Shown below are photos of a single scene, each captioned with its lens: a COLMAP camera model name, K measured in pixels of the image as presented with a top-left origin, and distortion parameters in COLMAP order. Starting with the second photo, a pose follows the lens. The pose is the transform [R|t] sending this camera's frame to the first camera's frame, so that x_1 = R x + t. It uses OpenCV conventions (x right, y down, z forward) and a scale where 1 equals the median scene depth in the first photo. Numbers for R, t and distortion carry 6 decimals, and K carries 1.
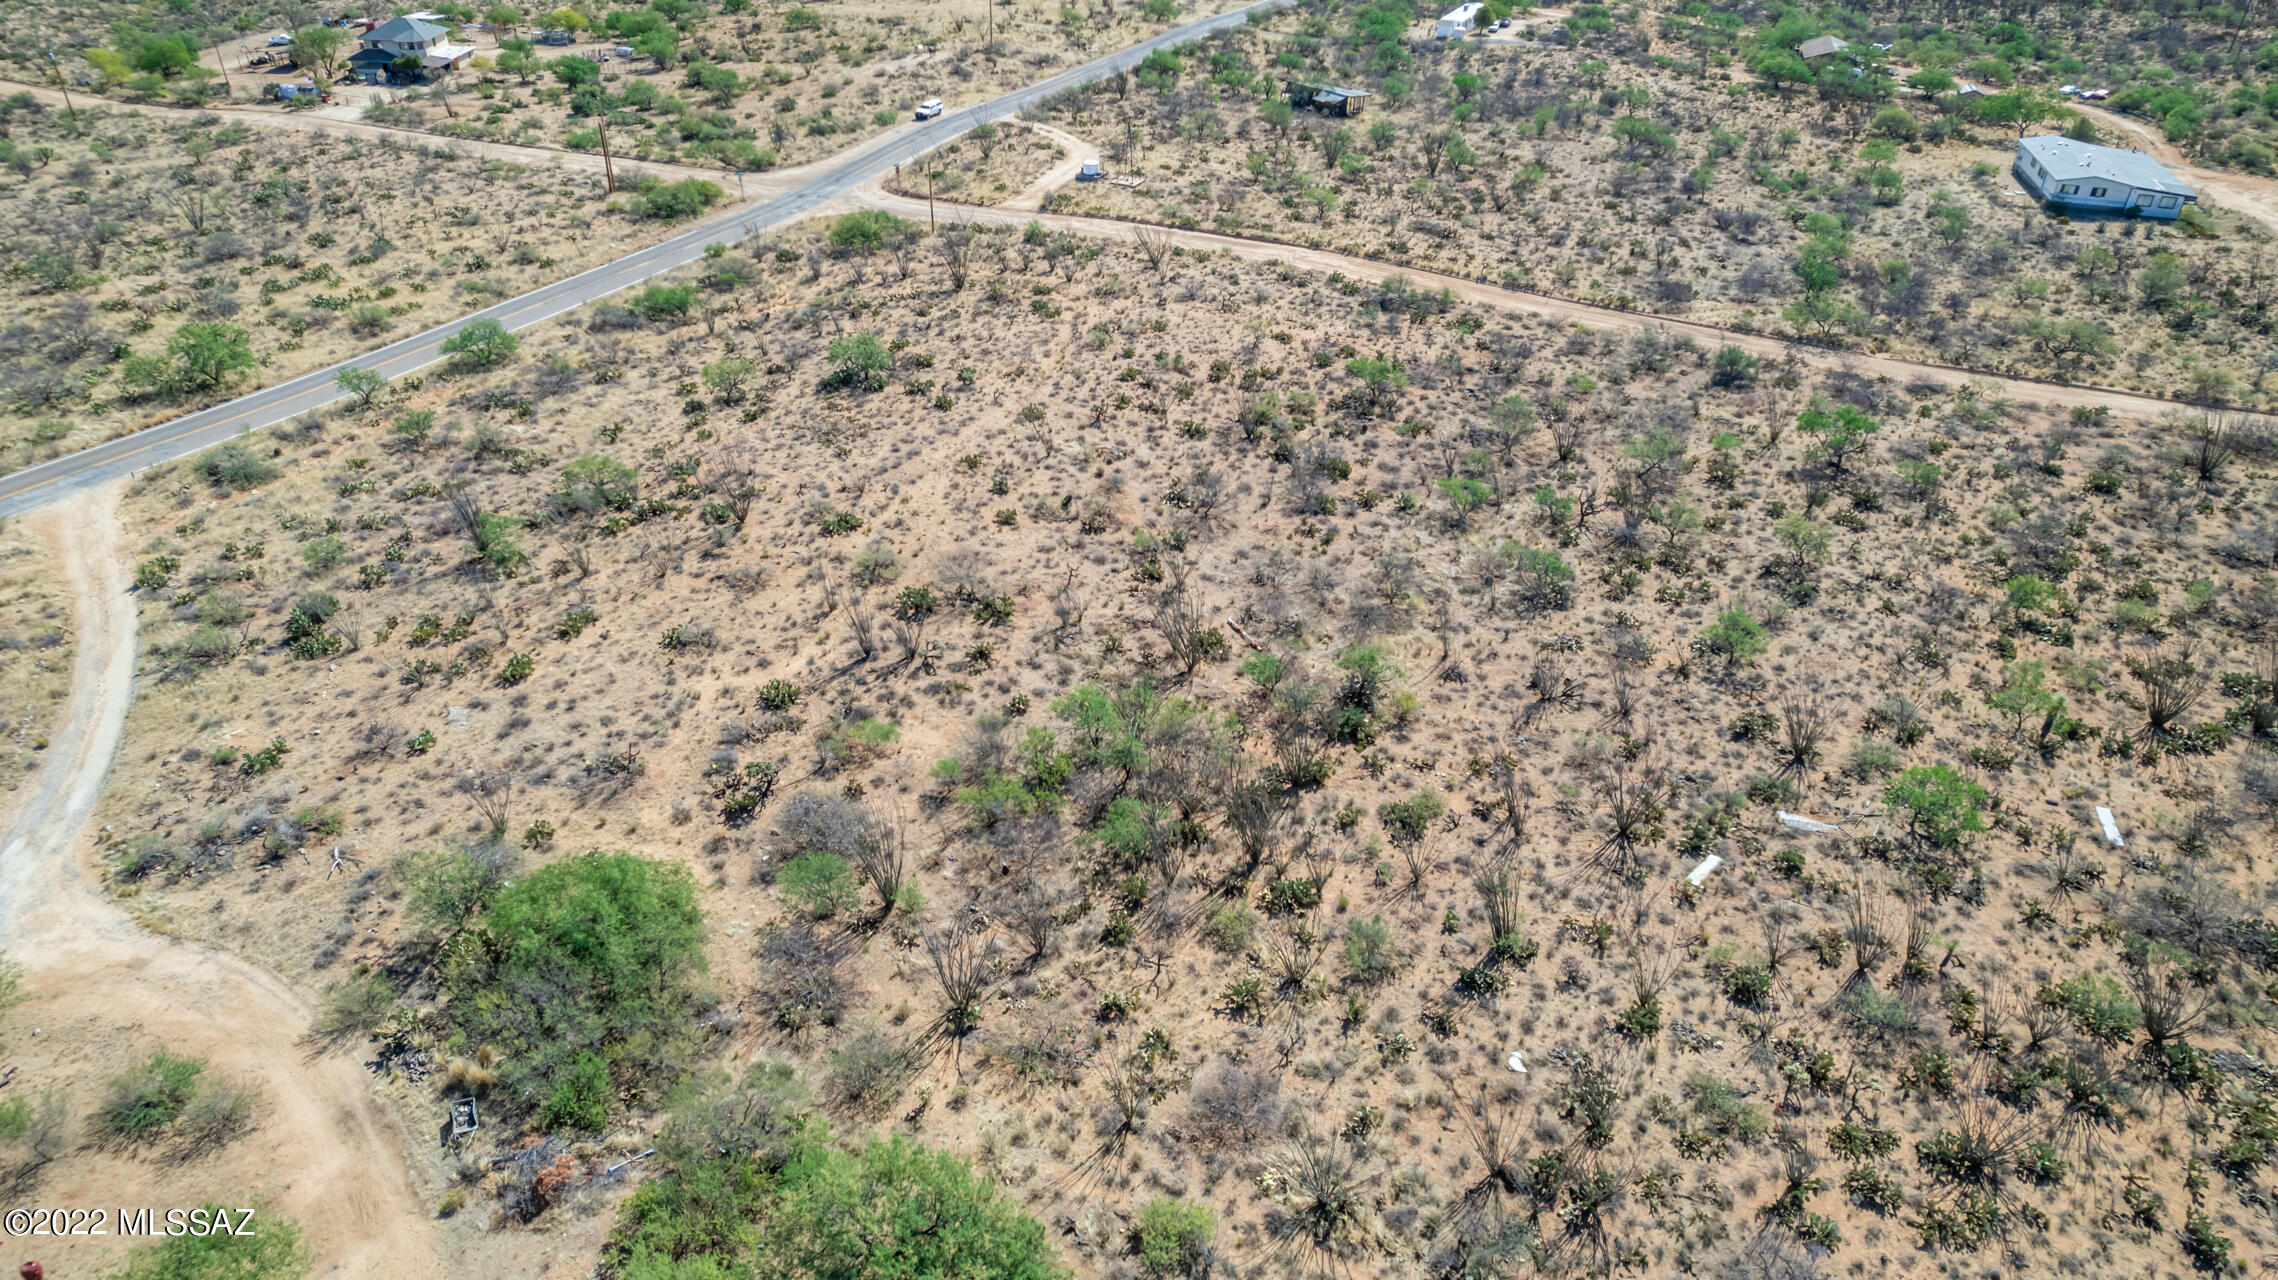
lens RADIAL K [[1466.3, 0, 1145.0], [0, 1466.3, 639.8], [0, 0, 1]] dist [-0.071958, 0.065734]
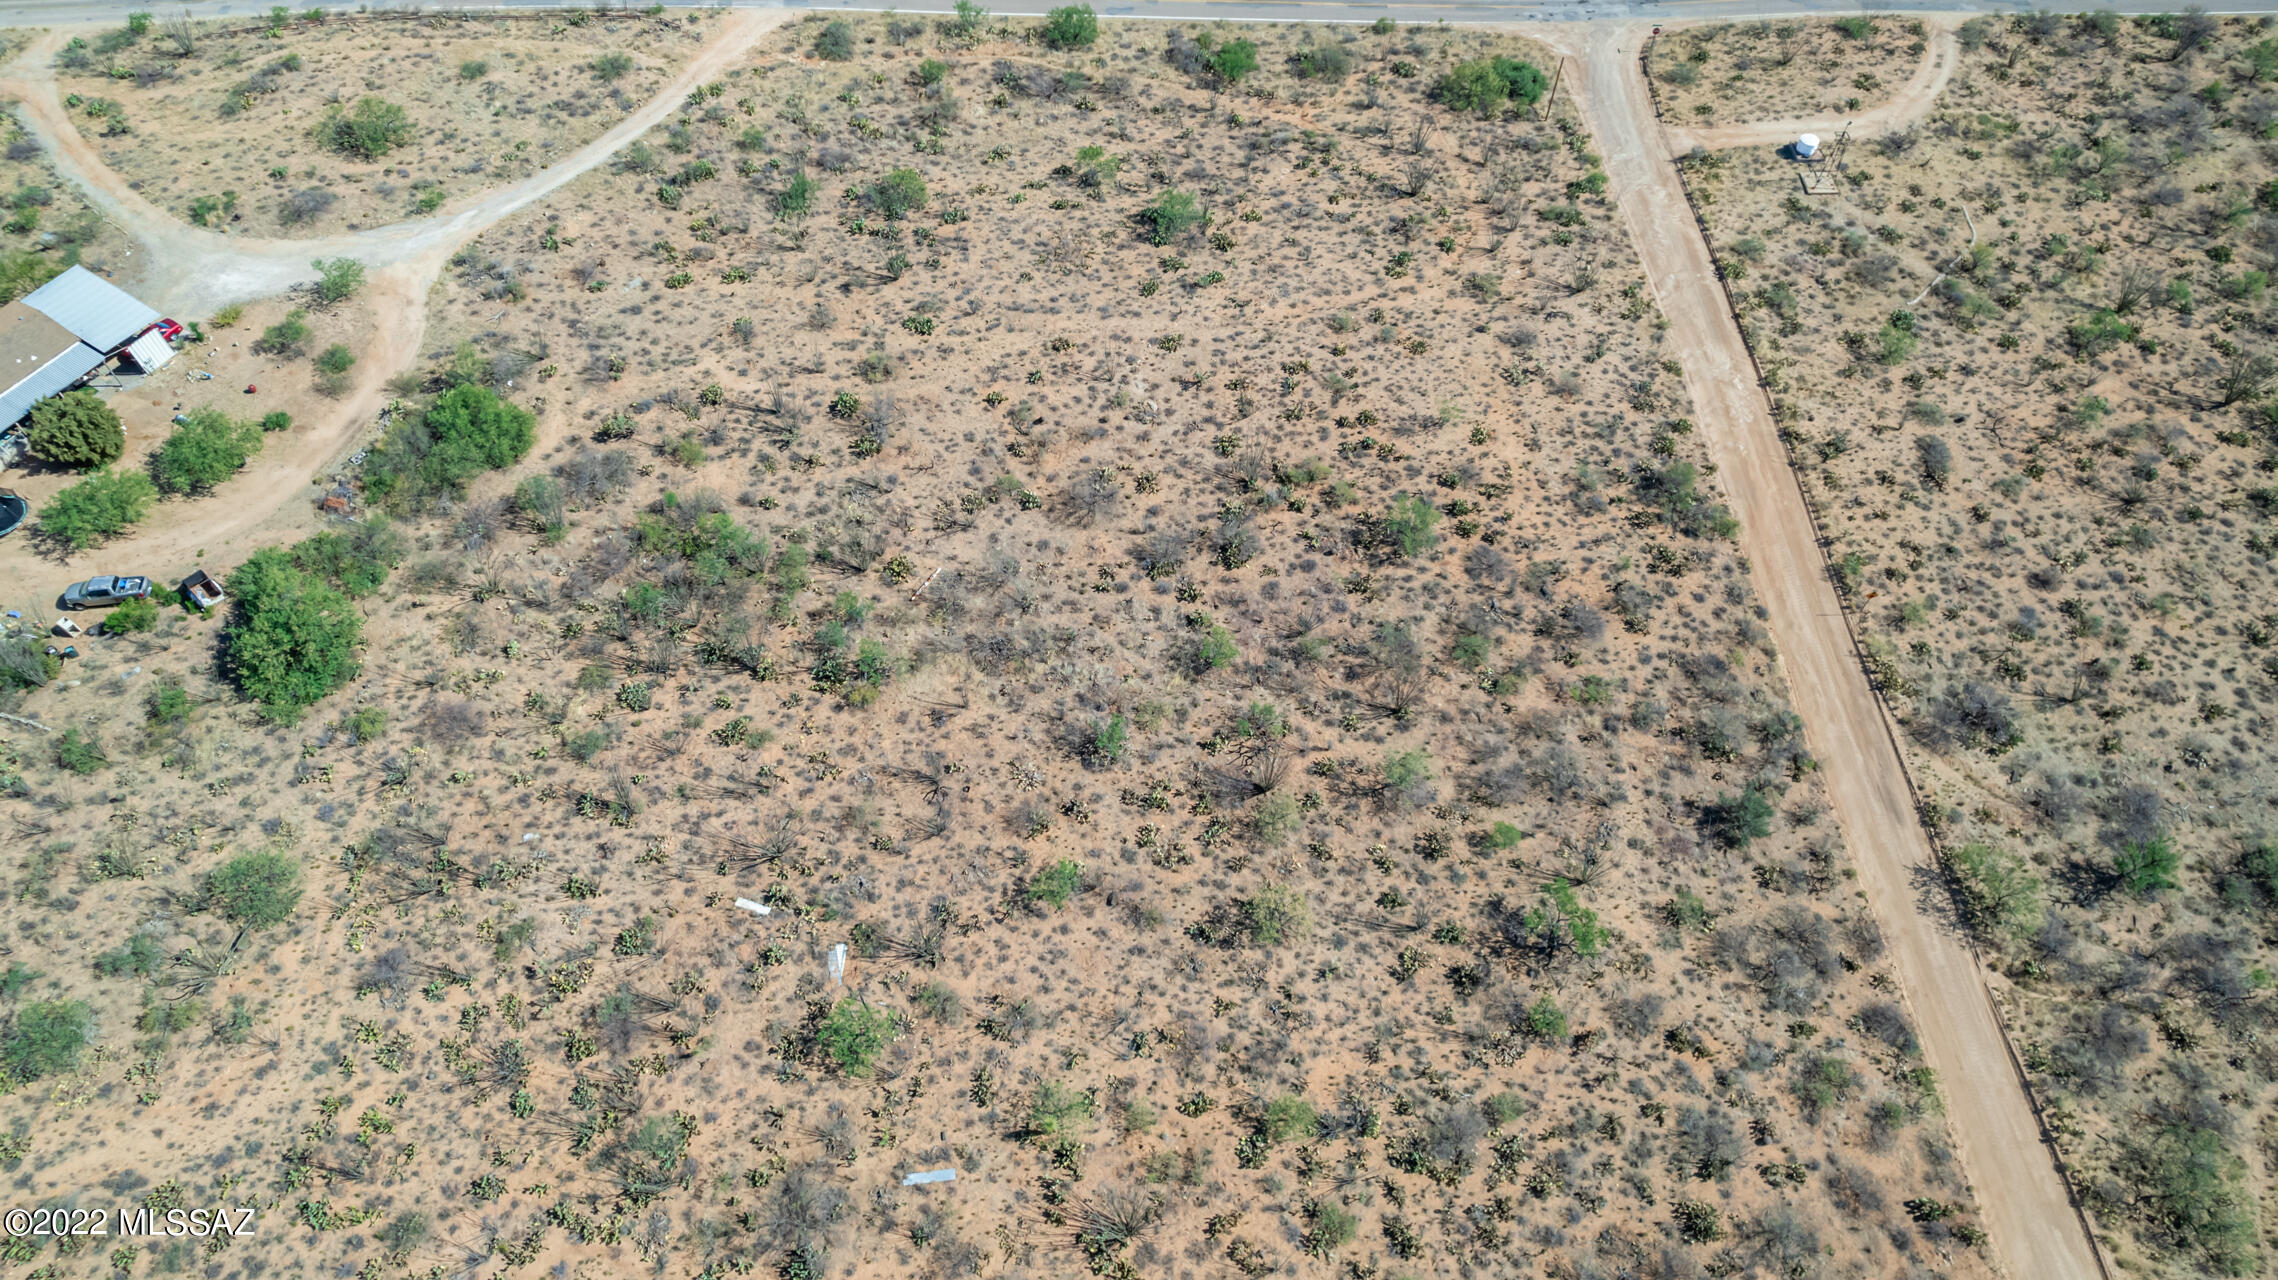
lens RADIAL K [[1496.1, 0, 1142.3], [0, 1496.1, 643.6], [0, 0, 1]] dist [-0.072640, 0.065728]
pose [[0.453682, 0.732294, -0.507857, 0.821835], [-0.491613, 0.680980, 0.542755, -0.742042], [0.743296, 0.003431, 0.668953, 0.221423]]
